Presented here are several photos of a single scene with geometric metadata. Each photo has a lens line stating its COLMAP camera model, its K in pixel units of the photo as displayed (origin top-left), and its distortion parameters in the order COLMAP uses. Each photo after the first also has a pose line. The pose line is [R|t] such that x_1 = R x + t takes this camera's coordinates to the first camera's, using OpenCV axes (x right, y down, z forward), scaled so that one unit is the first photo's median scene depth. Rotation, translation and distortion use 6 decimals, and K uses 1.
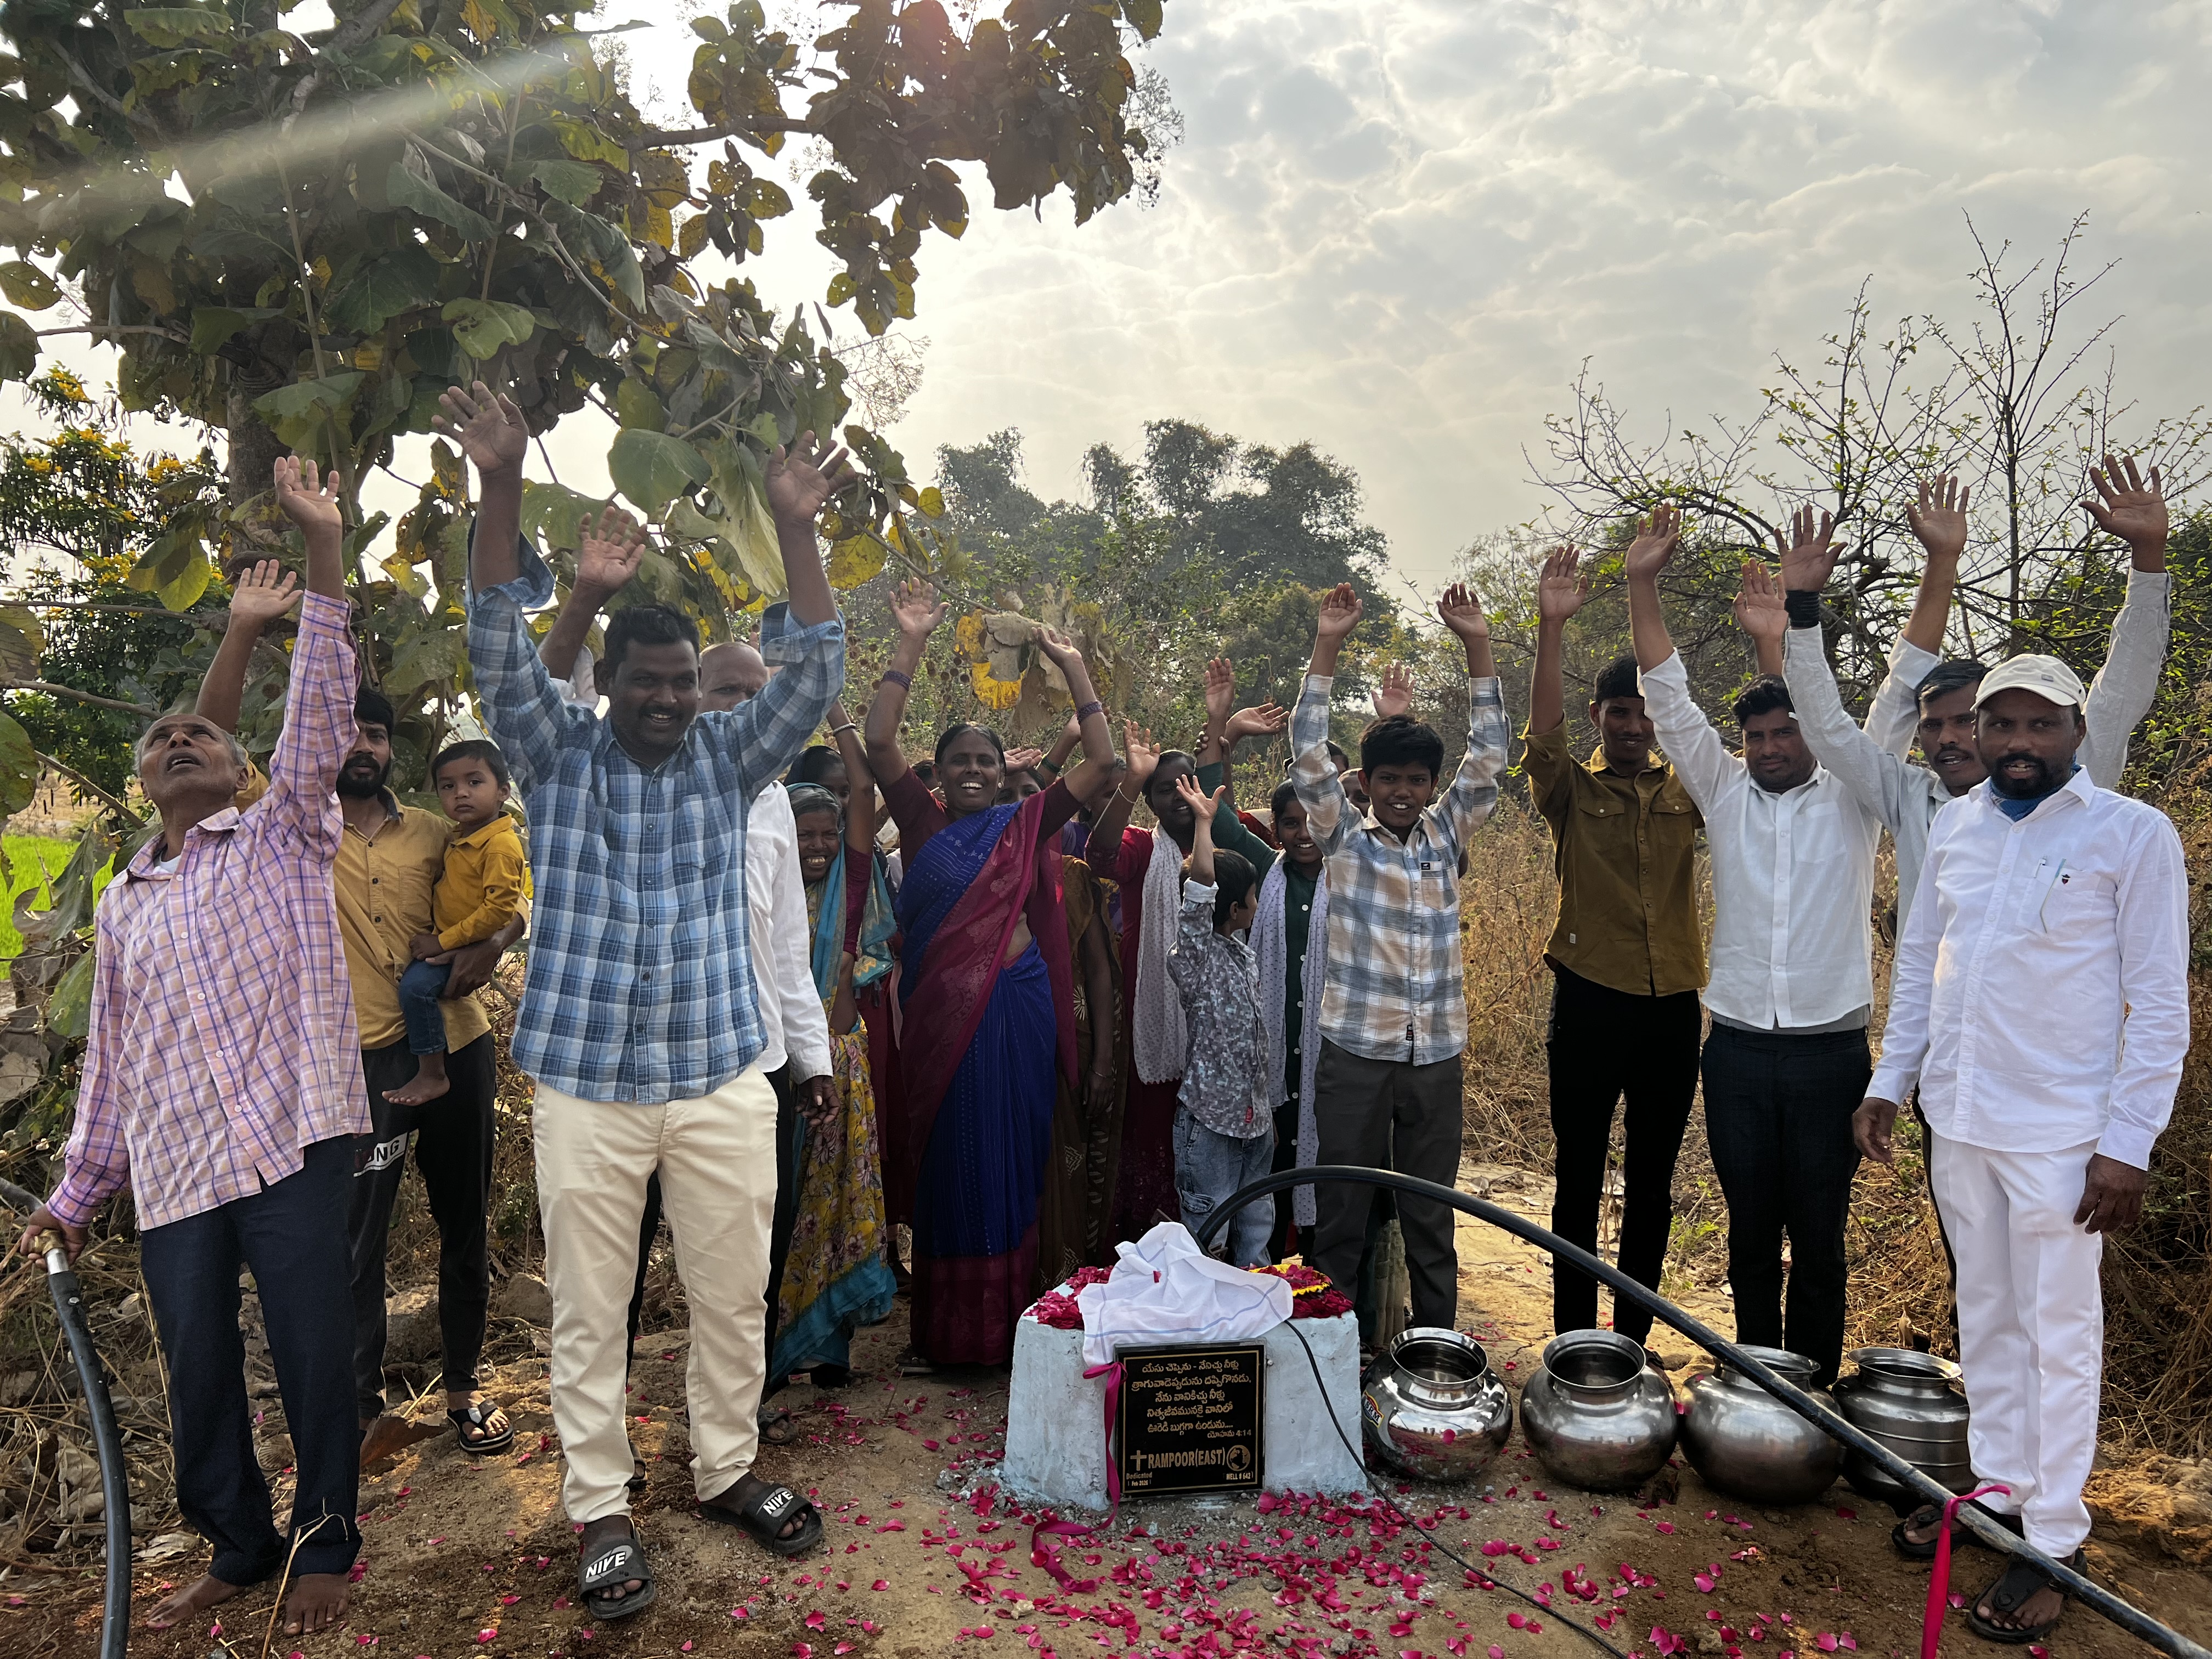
lens RADIAL K [[1679.7, 0, 1105.7], [0, 1679.7, 830.4], [0, 0, 1]] dist [0.044050, -0.008053]
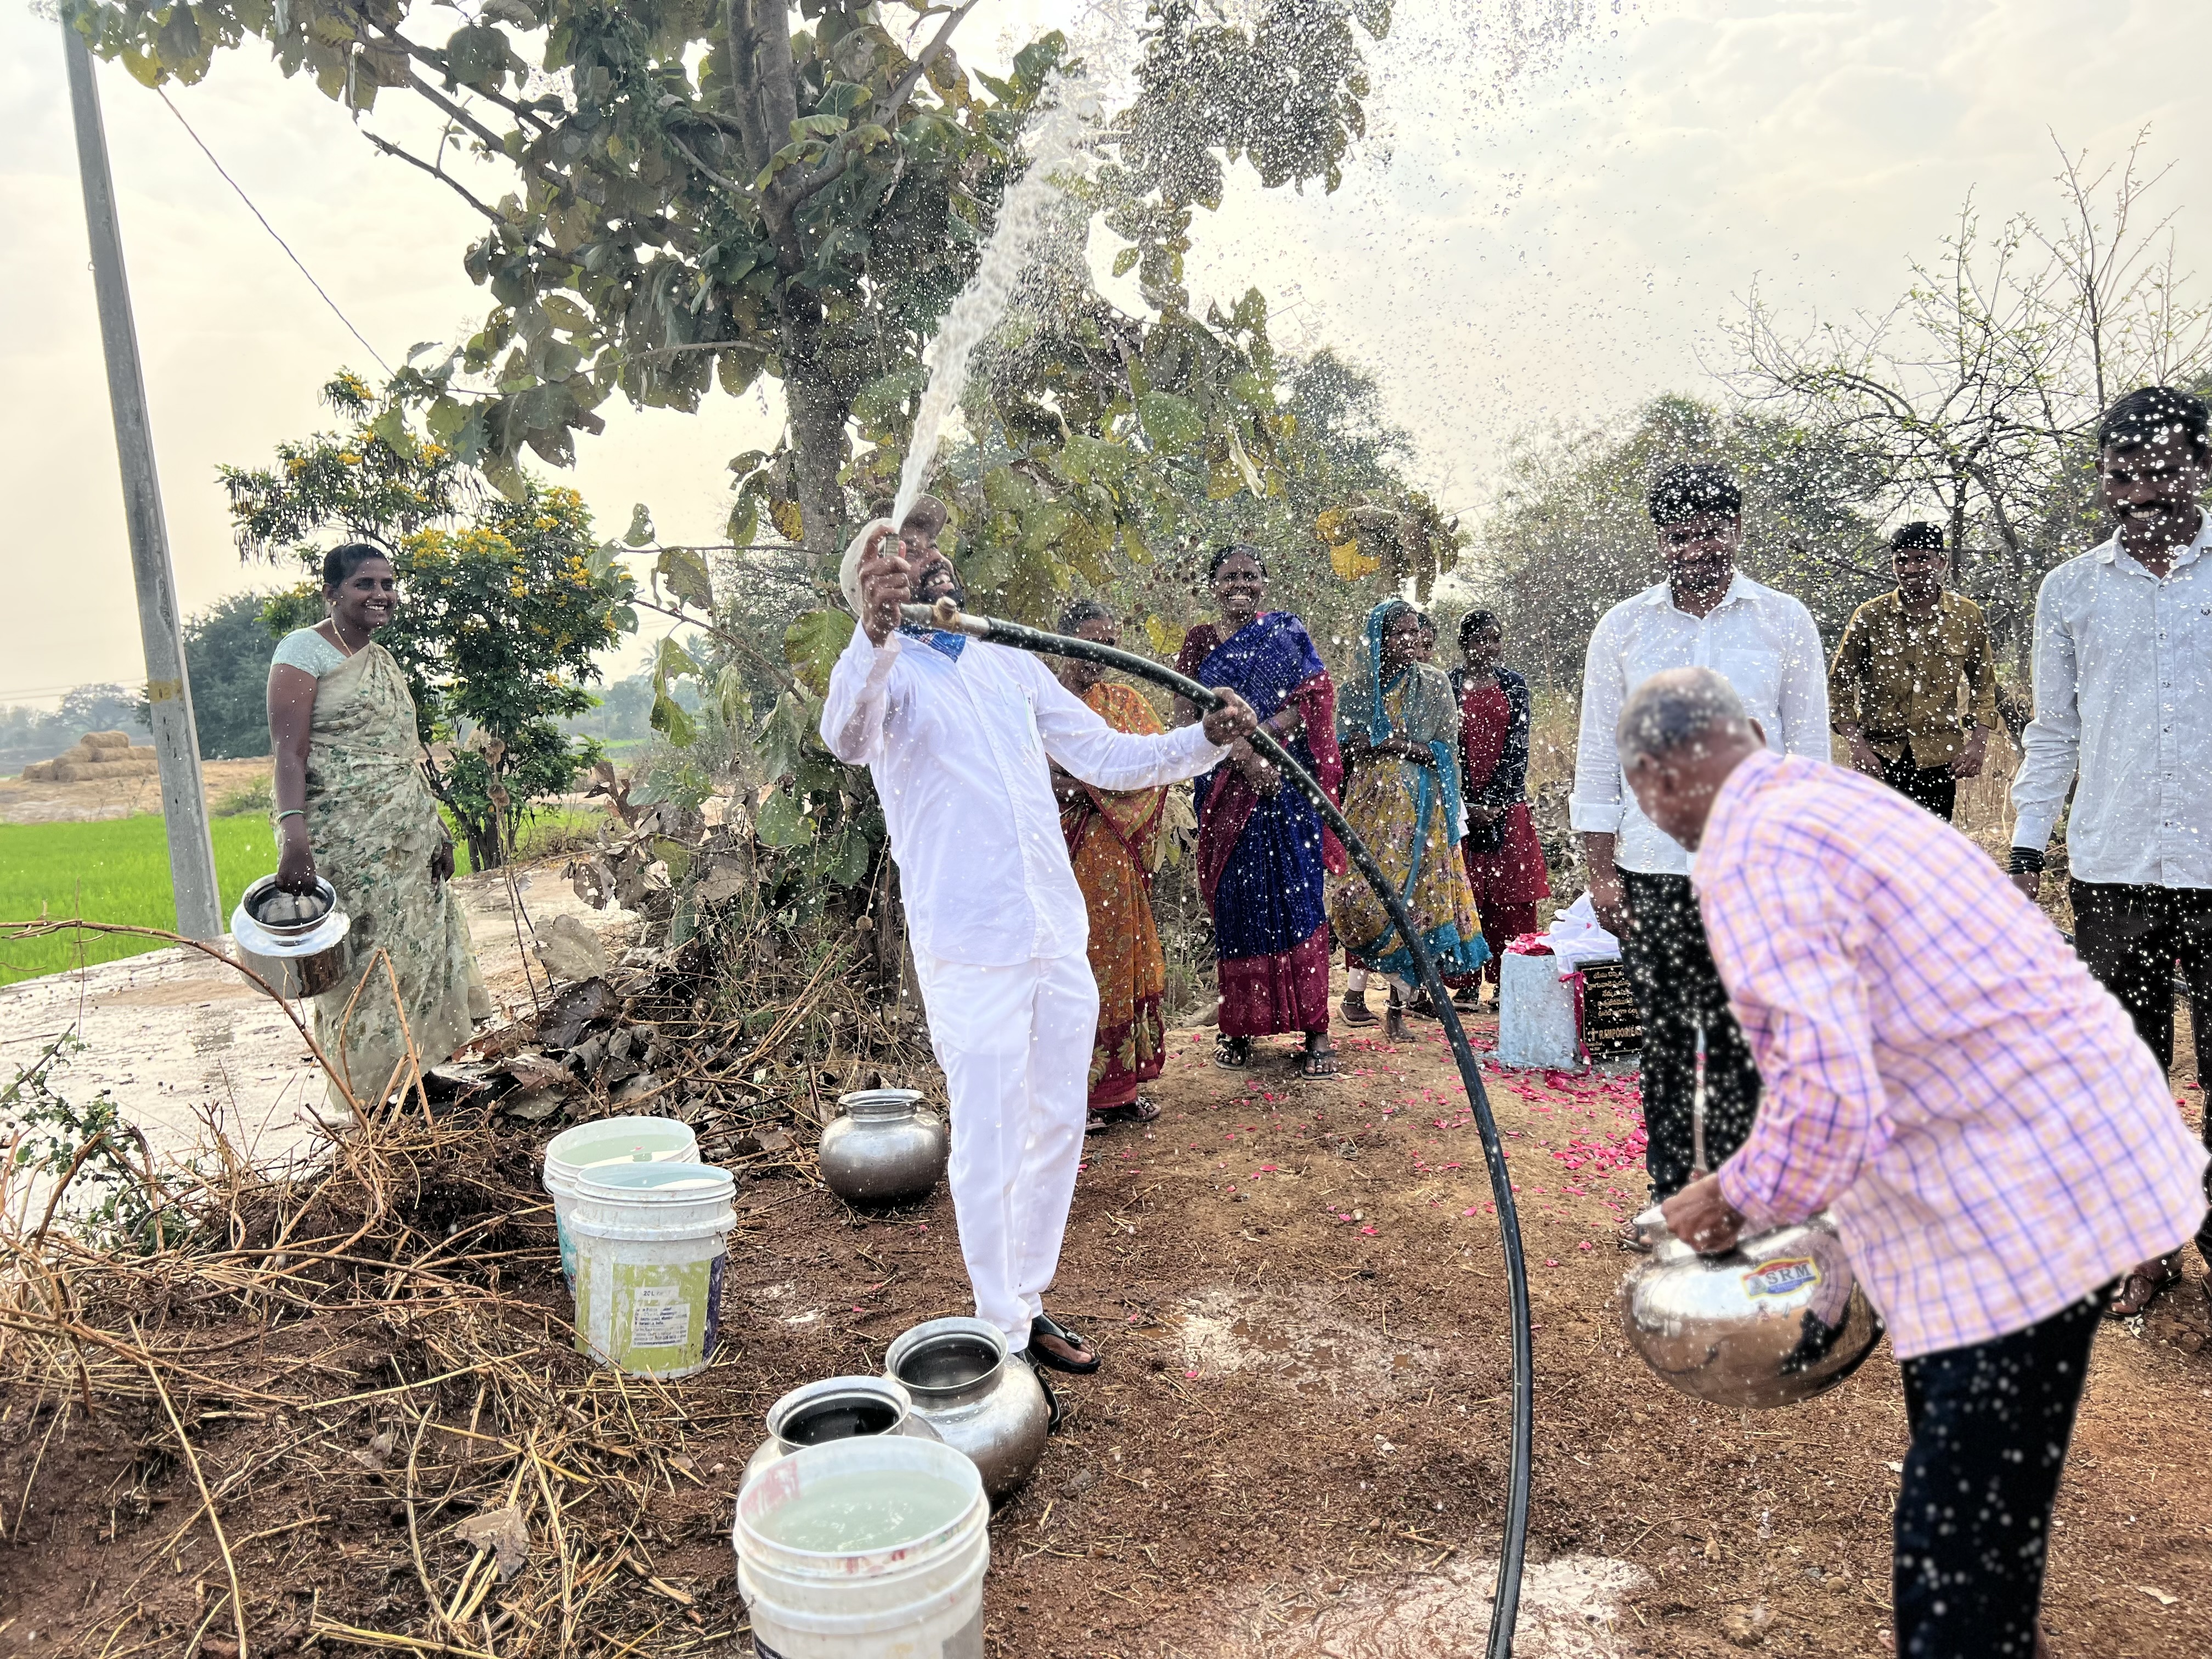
lens RADIAL K [[1679.7, 0, 1096.1], [0, 1679.7, 833.7], [0, 0, 1]] dist [0.044050, -0.008053]
pose [[0.997410, -0.068927, -0.020552, -0.391089], [0.069828, 0.996456, 0.046909, 0.081965], [0.017246, -0.048223, 0.998688, -0.552069]]
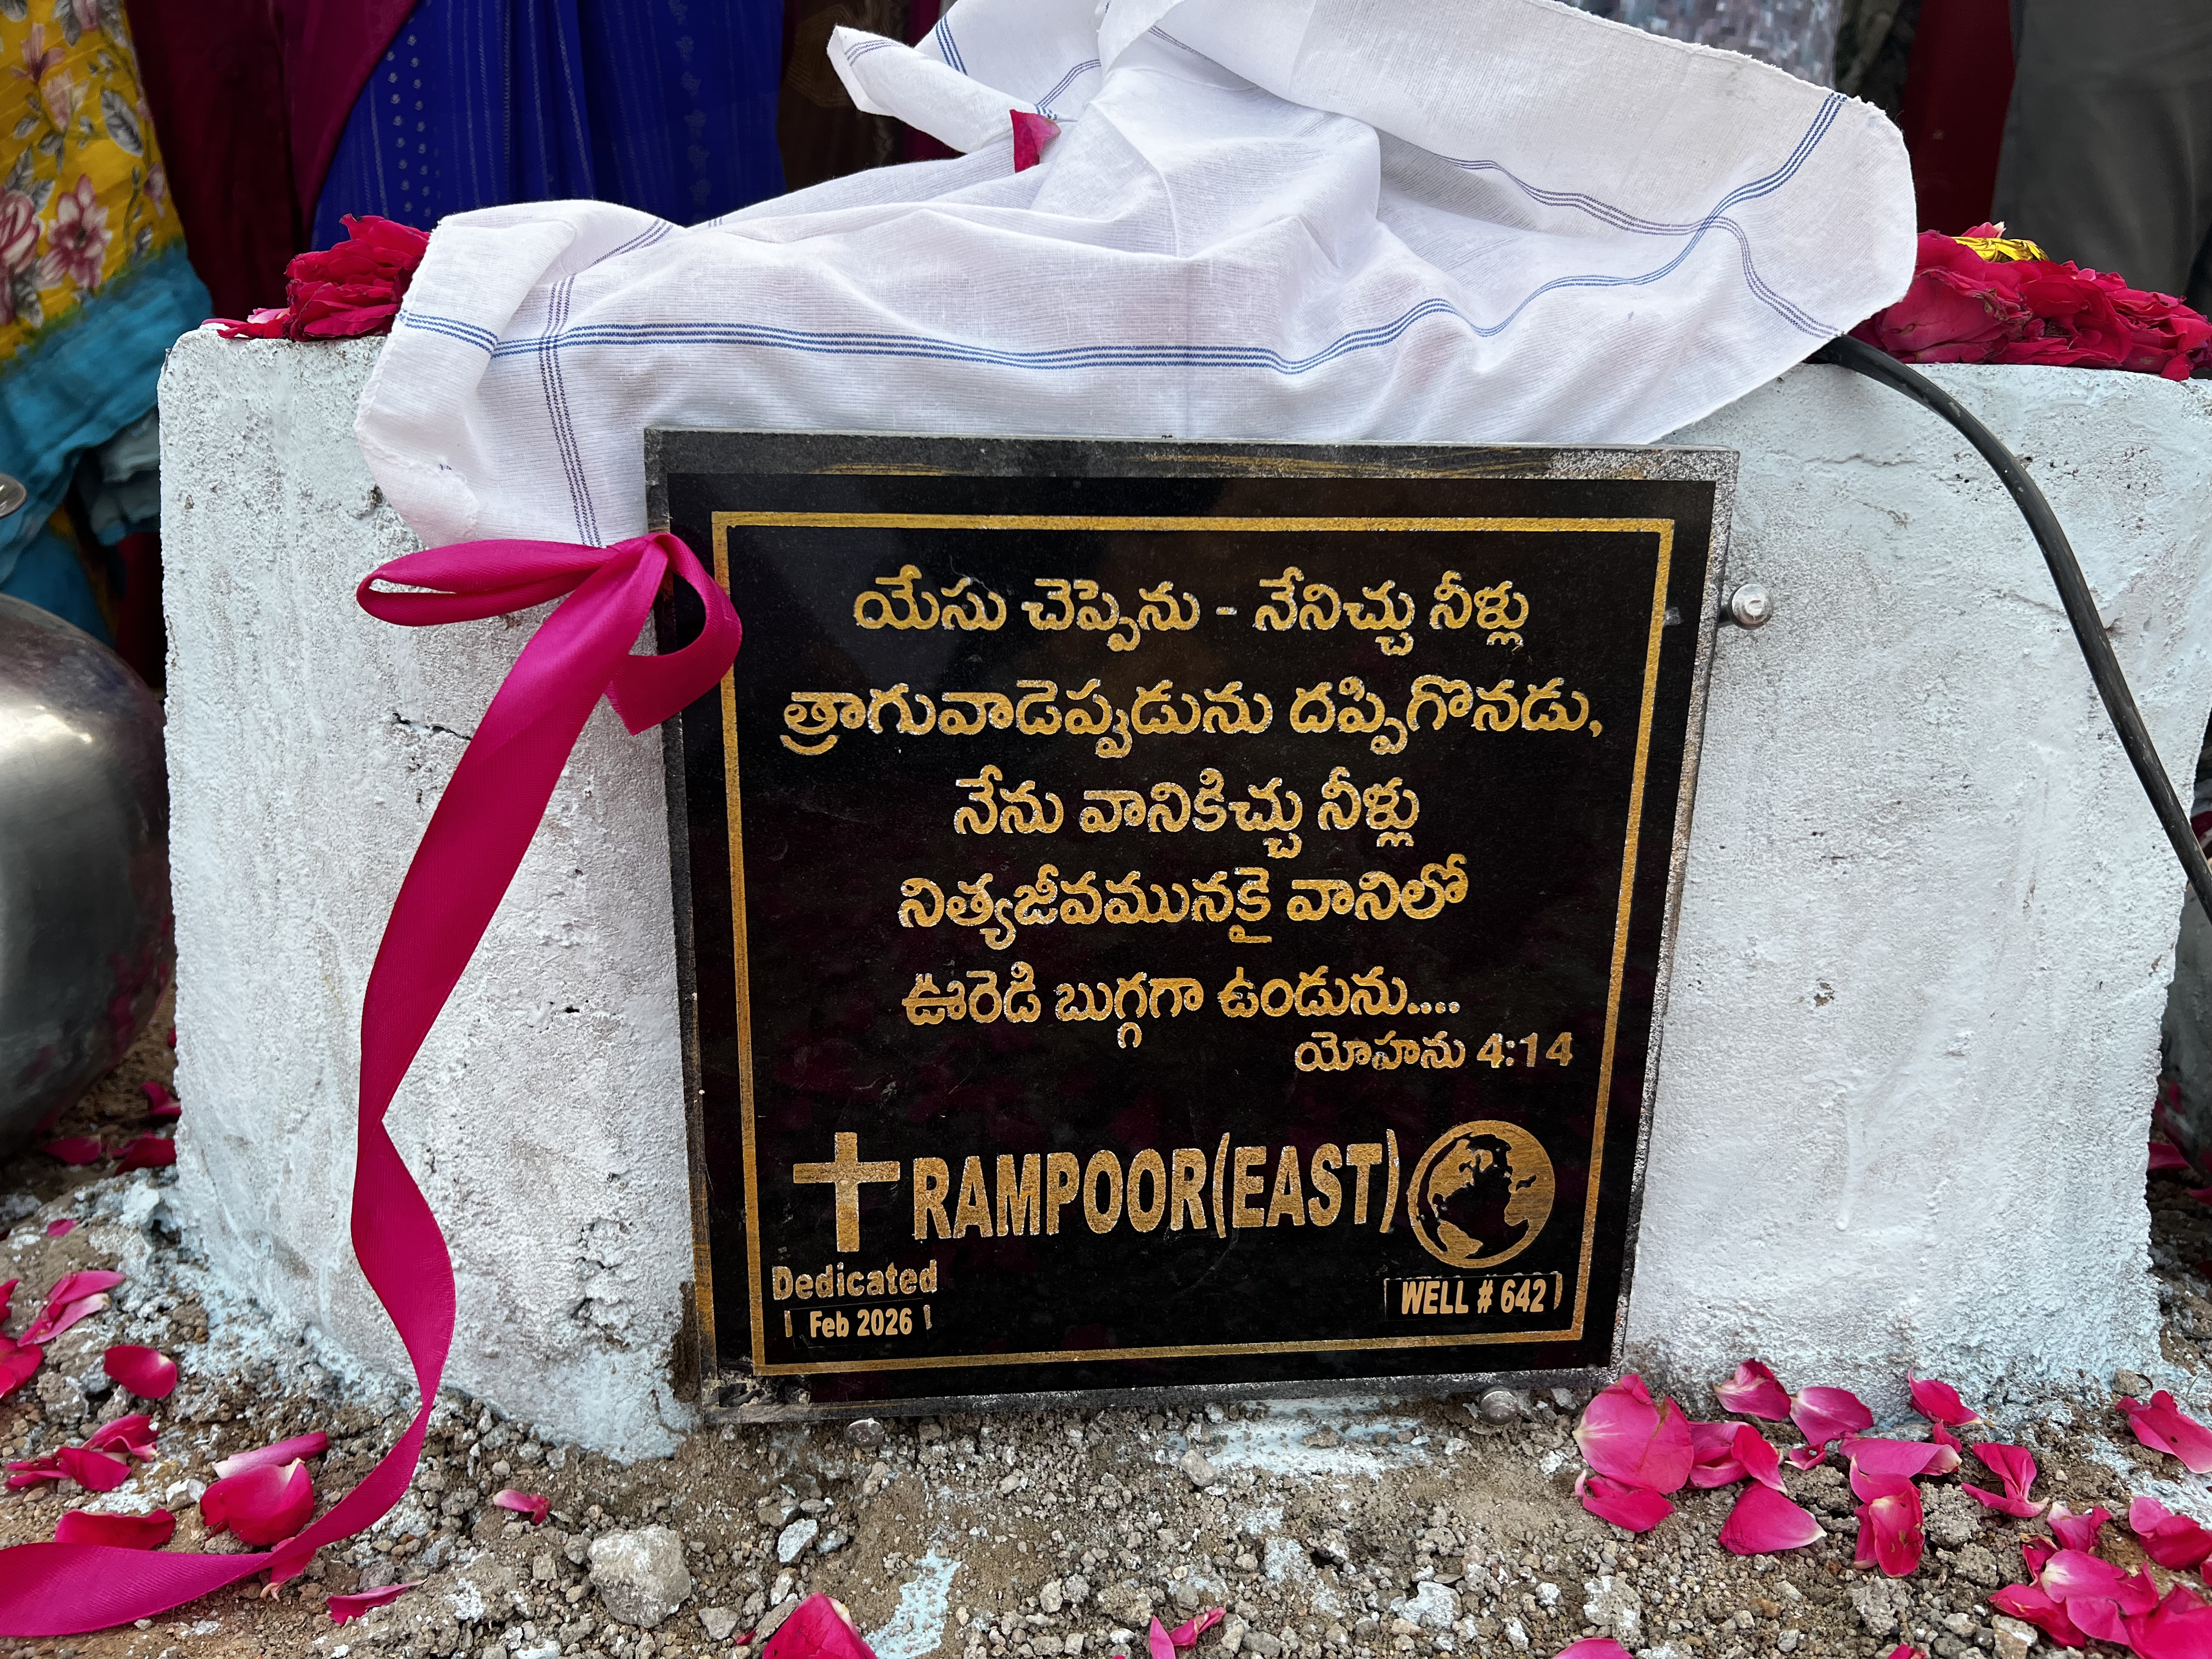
lens RADIAL K [[1679.7, 0, 1105.1], [0, 1679.7, 827.8], [0, 0, 1]] dist [0.044050, -0.008053]
pose [[0.998108, 0.028238, -0.054616, 0.050456], [-0.016028, 0.977084, 0.212252, 0.303791], [0.059358, -0.210975, 0.975688, 0.849113]]
